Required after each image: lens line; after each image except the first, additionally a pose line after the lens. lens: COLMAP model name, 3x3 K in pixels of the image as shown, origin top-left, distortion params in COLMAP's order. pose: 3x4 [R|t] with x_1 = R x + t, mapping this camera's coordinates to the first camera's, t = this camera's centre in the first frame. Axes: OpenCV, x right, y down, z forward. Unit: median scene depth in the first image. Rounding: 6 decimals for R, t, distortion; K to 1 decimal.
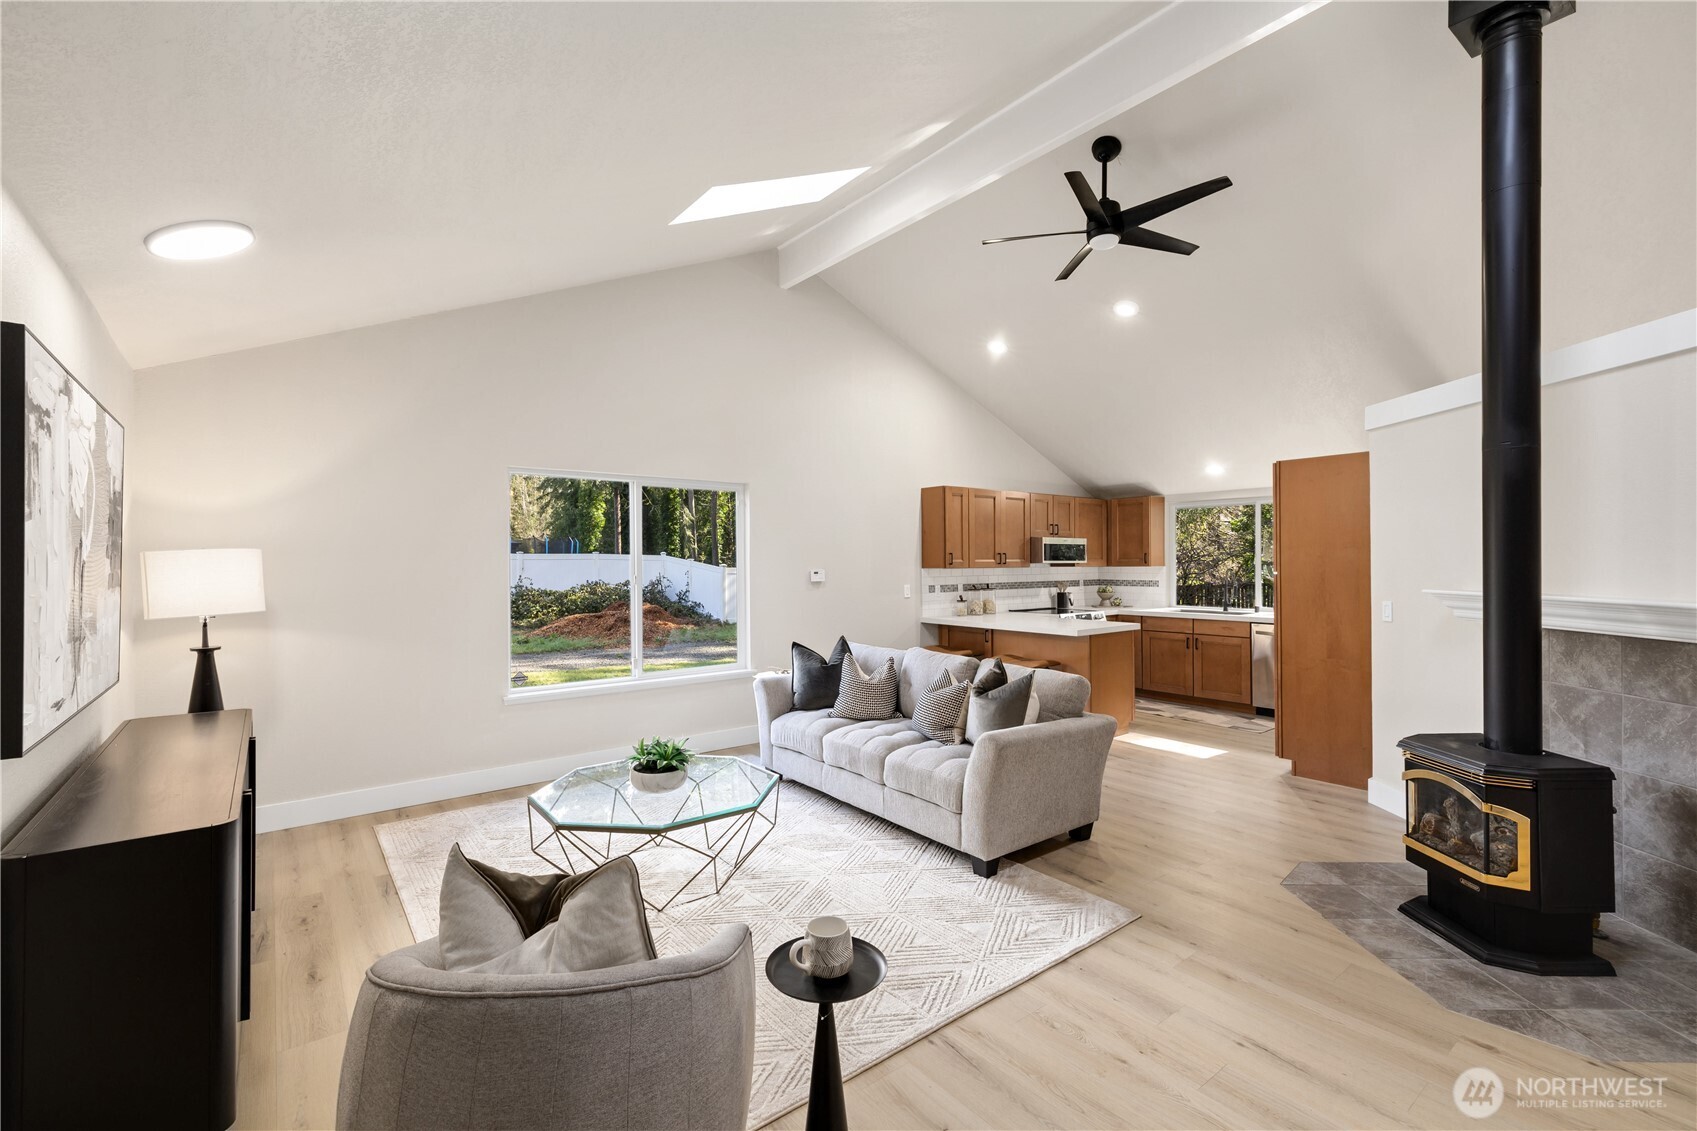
lens RADIAL K [[733.3, 0, 837.8], [0, 733.3, 560.9], [0, 0, 1]] dist [0.000280, 0.000021]
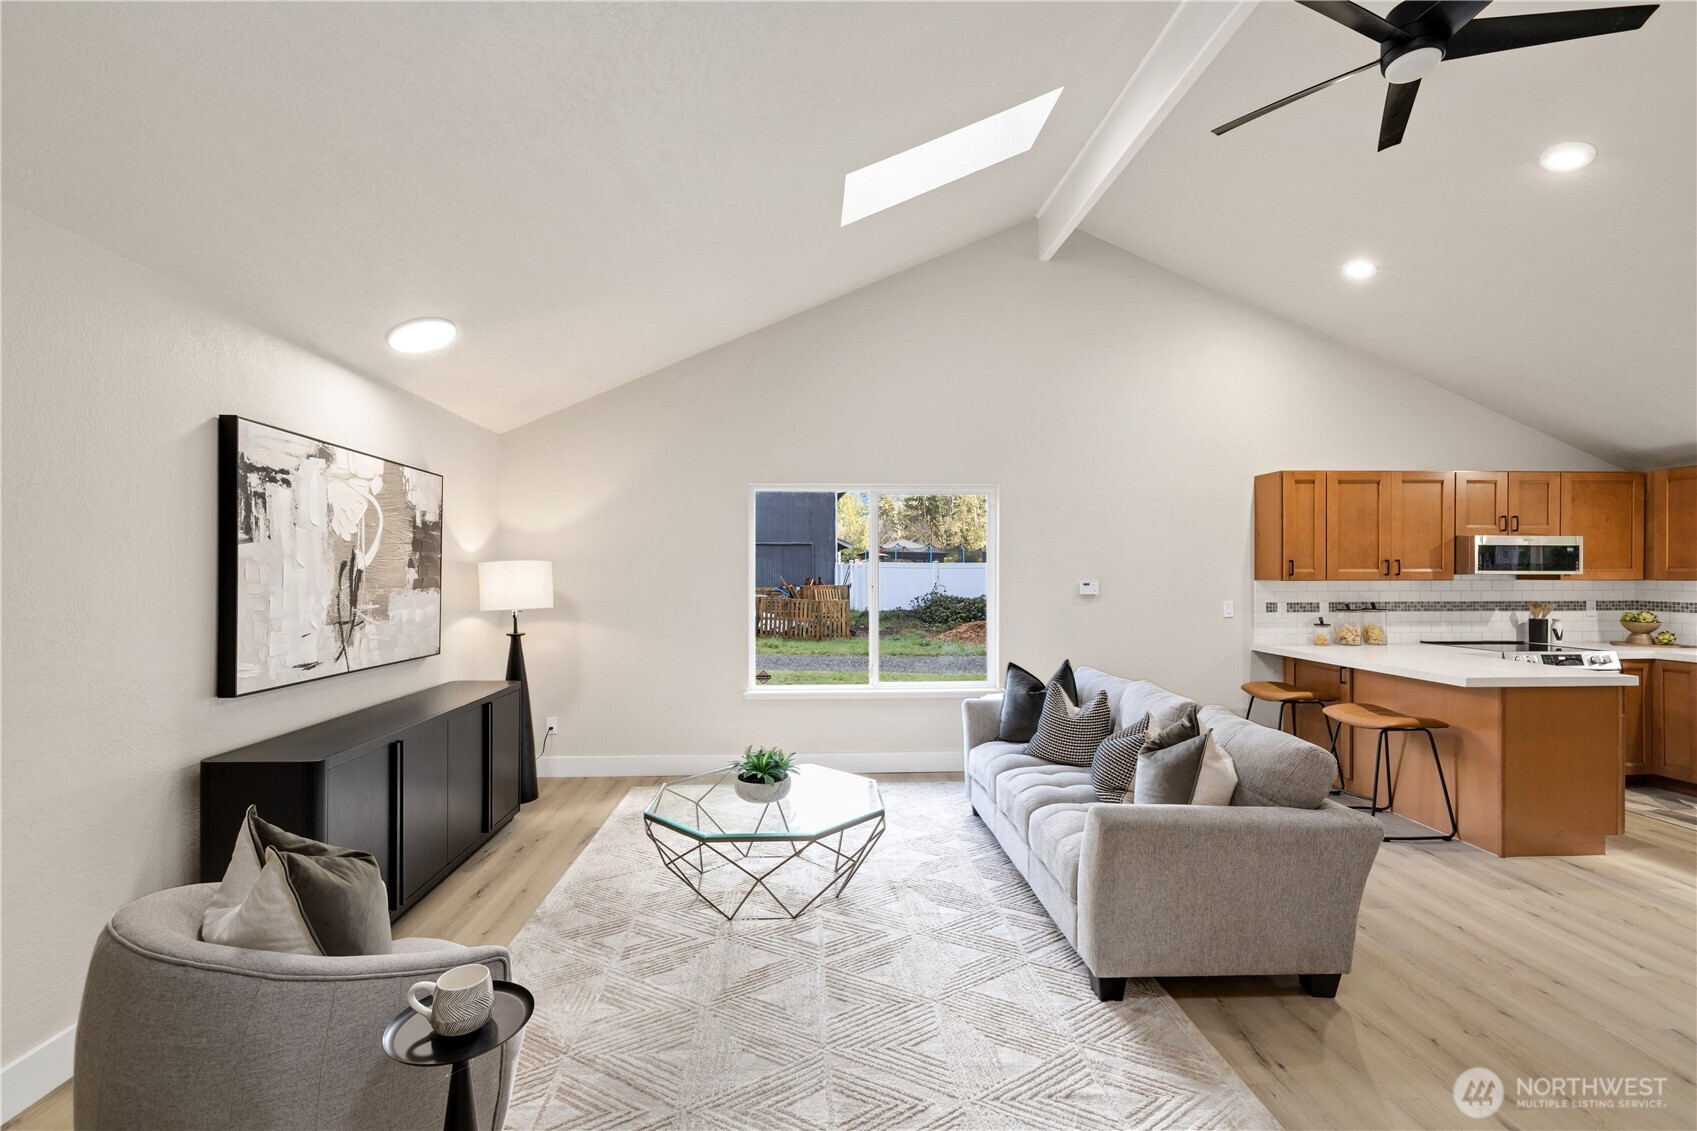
lens RADIAL K [[726.5, 0, 824.3], [0, 726.5, 577.0], [0, 0, 1]] dist [0.001192, -0.000200]
pose [[0.815145, 0.007468, -0.579209, 0.187132], [-0.001403, 0.999939, 0.010918, -0.000877], [0.579256, -0.008088, 0.815106, 0.115314]]
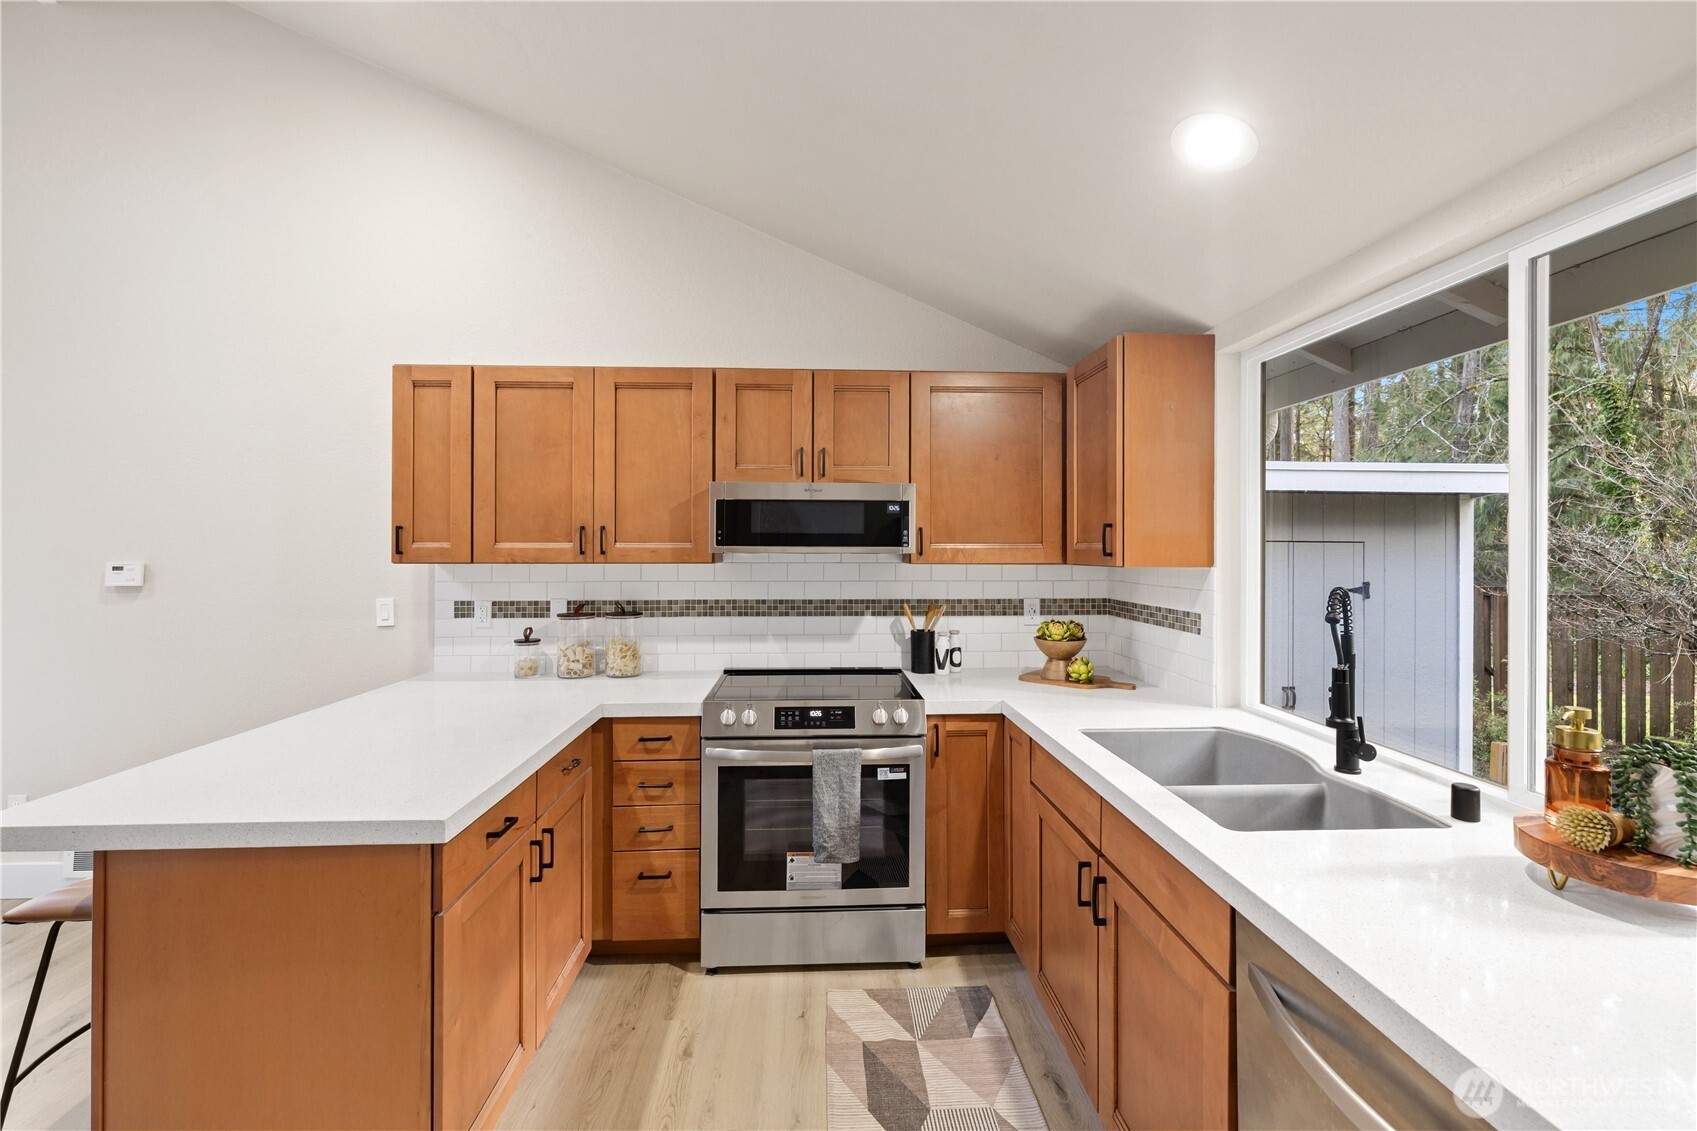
lens RADIAL K [[717.8, 0, 844.3], [0, 717.8, 545.8], [0, 0, 1]] dist [-0.000031, 0.000344]
pose [[0.820928, 0.003622, -0.571020, 0.562604], [-0.004690, 0.999989, -0.000400, -0.000799], [0.571013, 0.003006, 0.820936, 0.779008]]
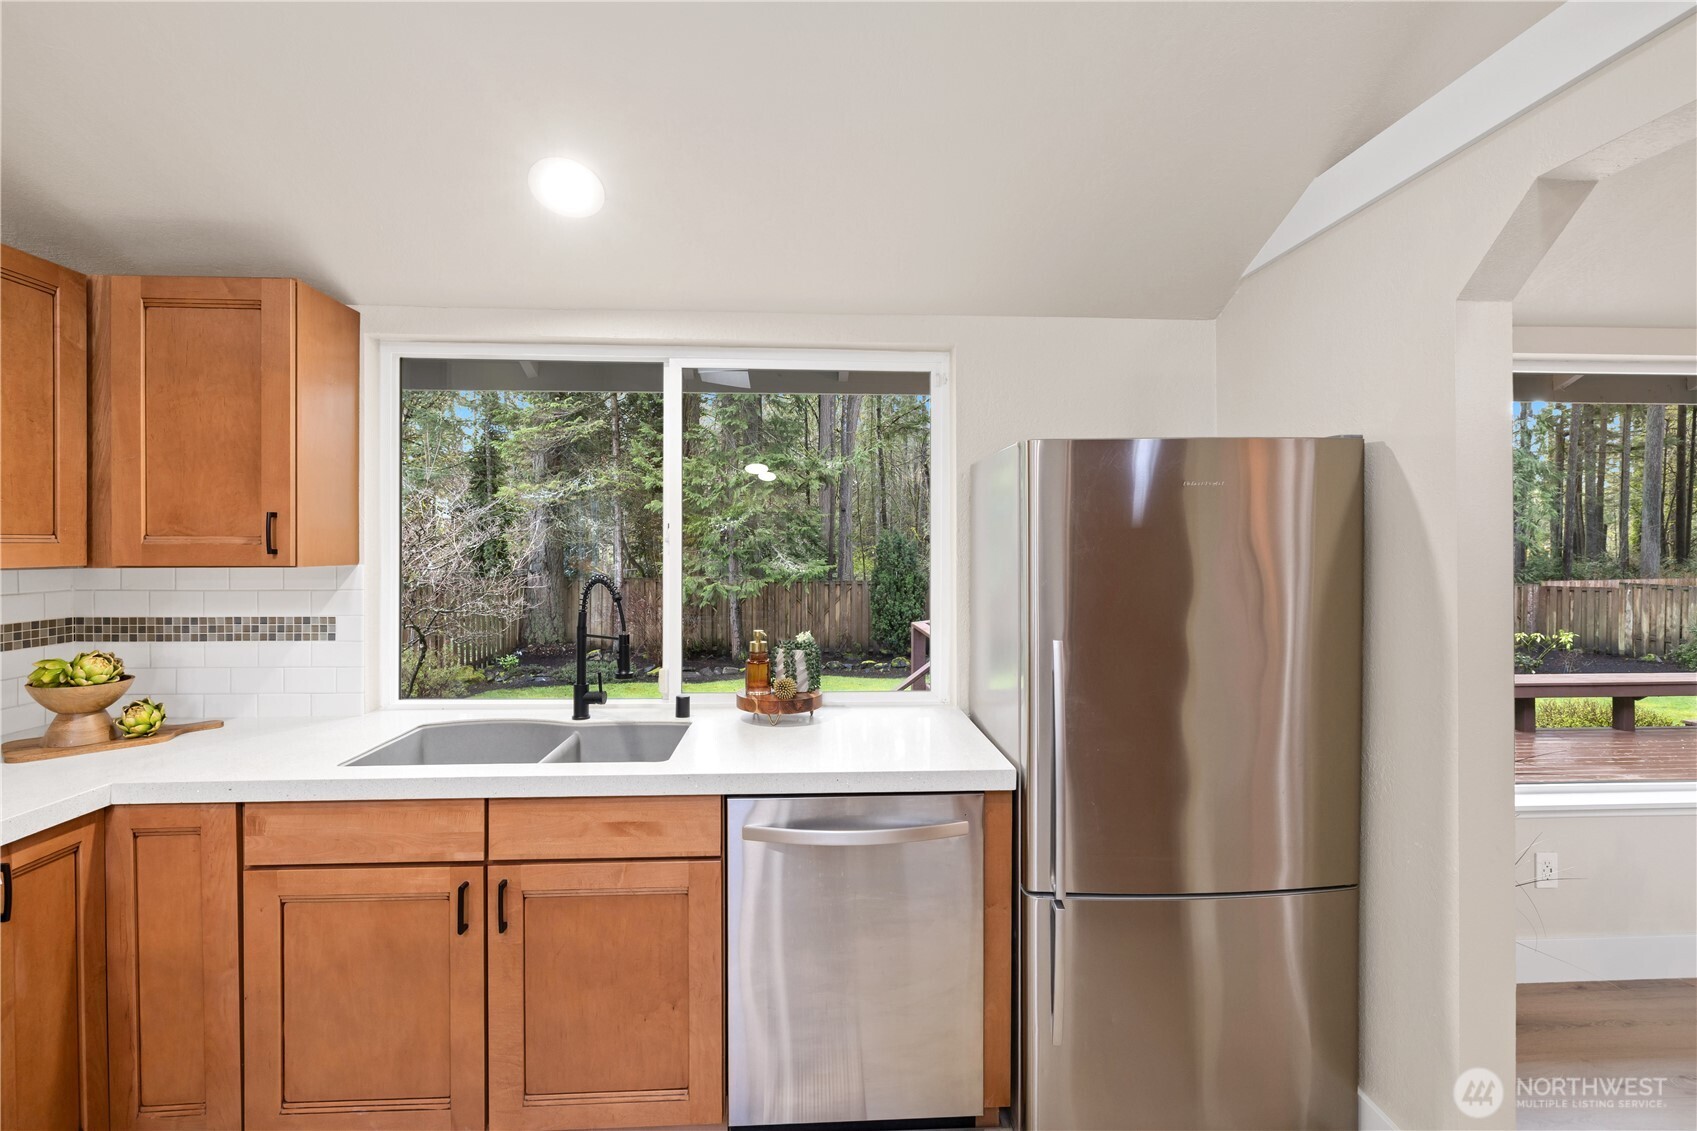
lens RADIAL K [[775.1, 0, 841.0], [0, 775.1, 554.3], [0, 0, 1]] dist [-0.002649, -0.000017]
pose [[0.567360, -0.002016, 0.823467, 0.356451], [-0.006109, 0.999959, 0.006657, 0.000404], [-0.823447, -0.008807, 0.567325, 0.790980]]
